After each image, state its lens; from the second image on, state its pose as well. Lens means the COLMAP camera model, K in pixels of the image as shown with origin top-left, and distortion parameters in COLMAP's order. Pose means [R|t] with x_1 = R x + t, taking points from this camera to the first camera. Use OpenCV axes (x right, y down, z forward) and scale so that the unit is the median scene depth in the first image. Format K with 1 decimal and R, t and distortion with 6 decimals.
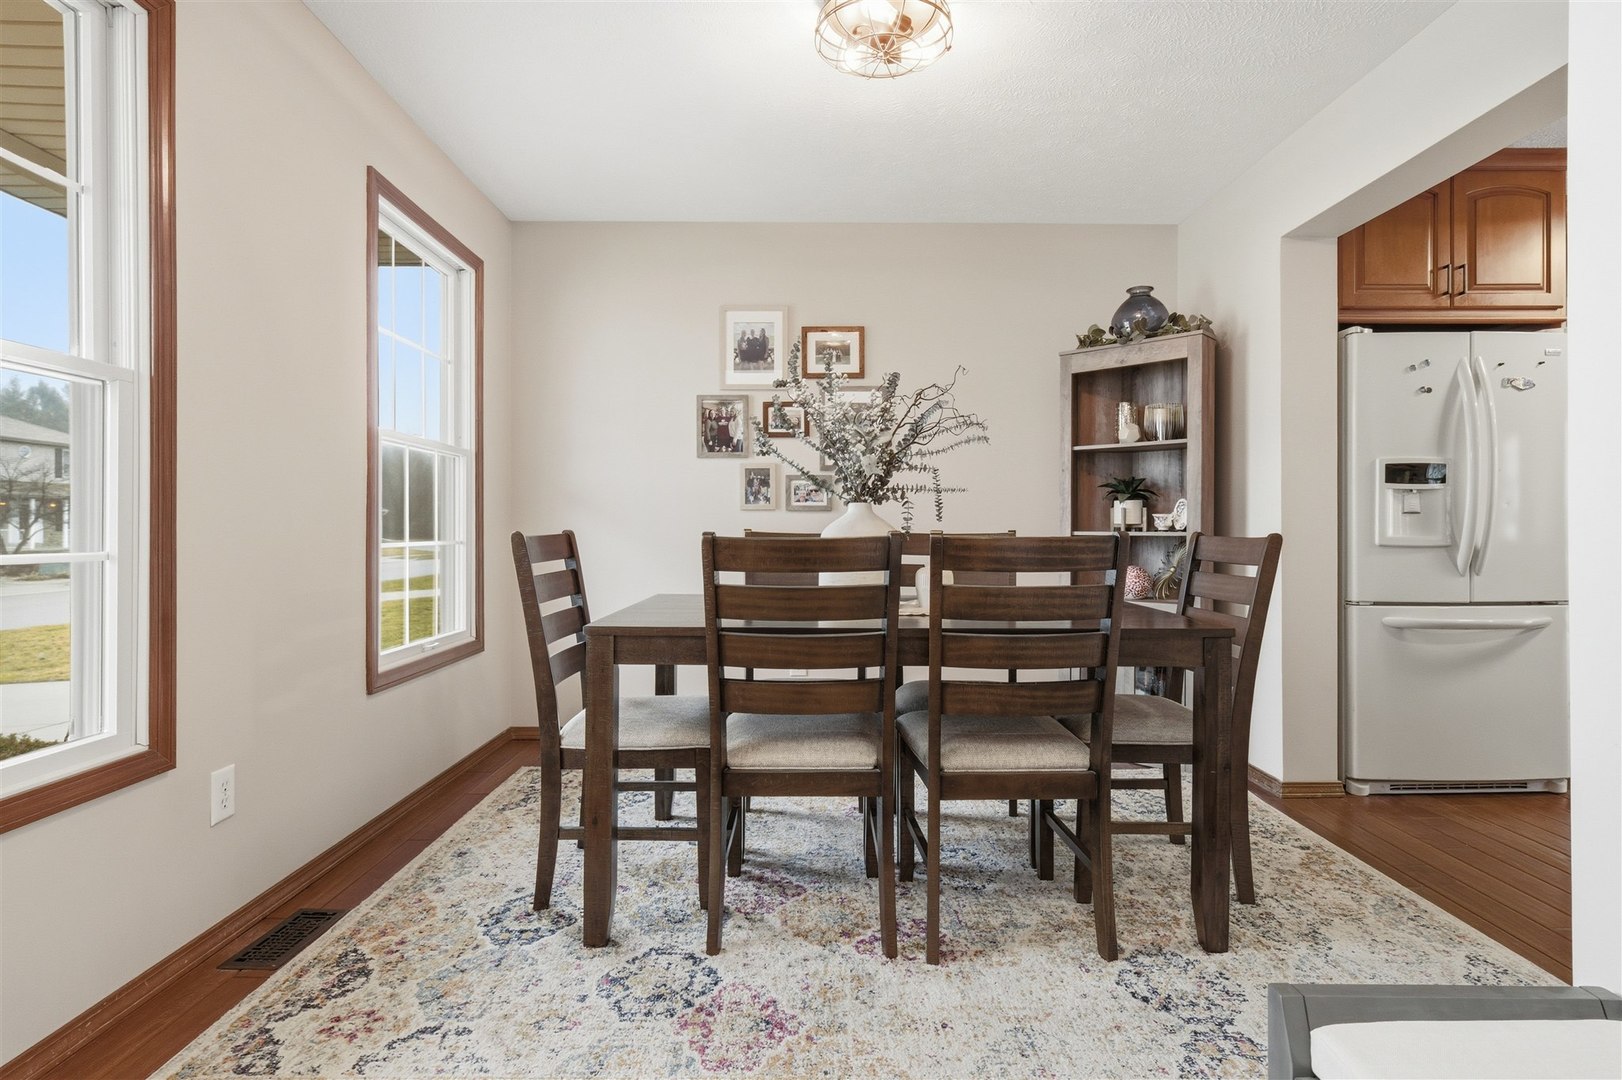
lens RADIAL K [[802.2, 0, 825.1], [0, 802.2, 524.9], [0, 0, 1]] dist [0.001227, 0.000335]
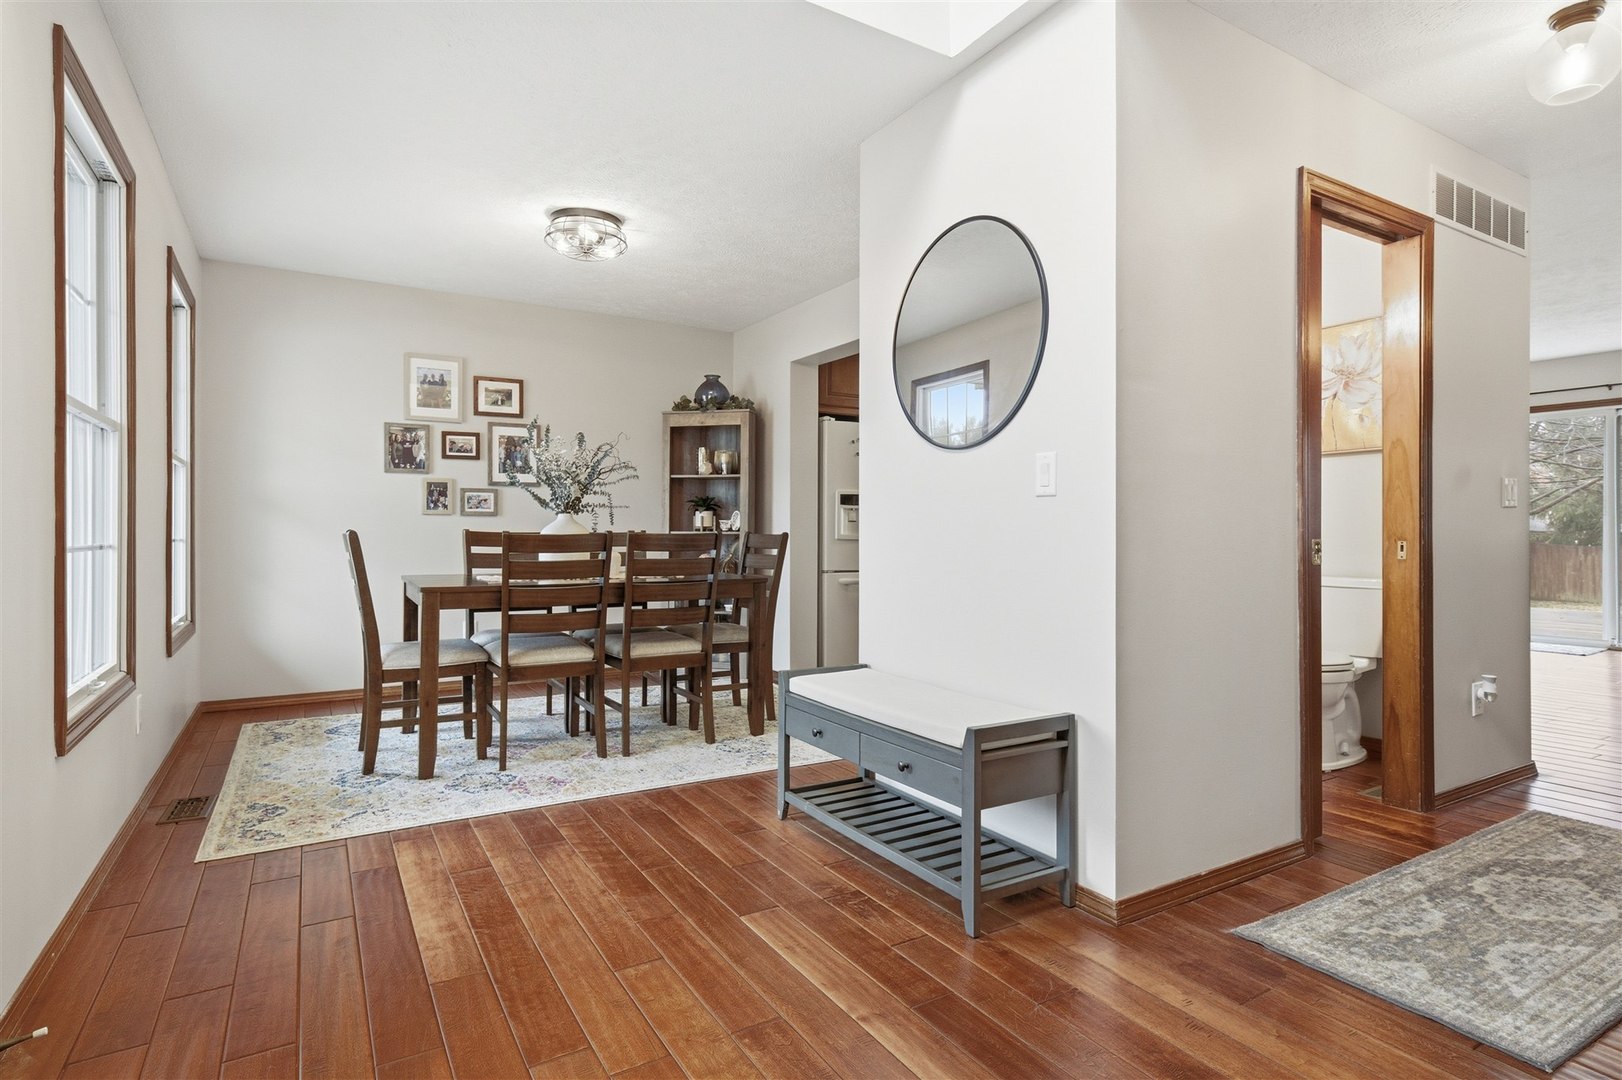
lens RADIAL K [[802.2, 0, 812.3], [0, 802.2, 535.1], [0, 0, 1]] dist [0.001227, 0.000335]
pose [[0.860233, -0.001325, 0.509900, -0.271831], [-0.004870, 0.999930, 0.010815, -0.002778], [-0.509878, -0.011786, 0.860166, -0.512192]]
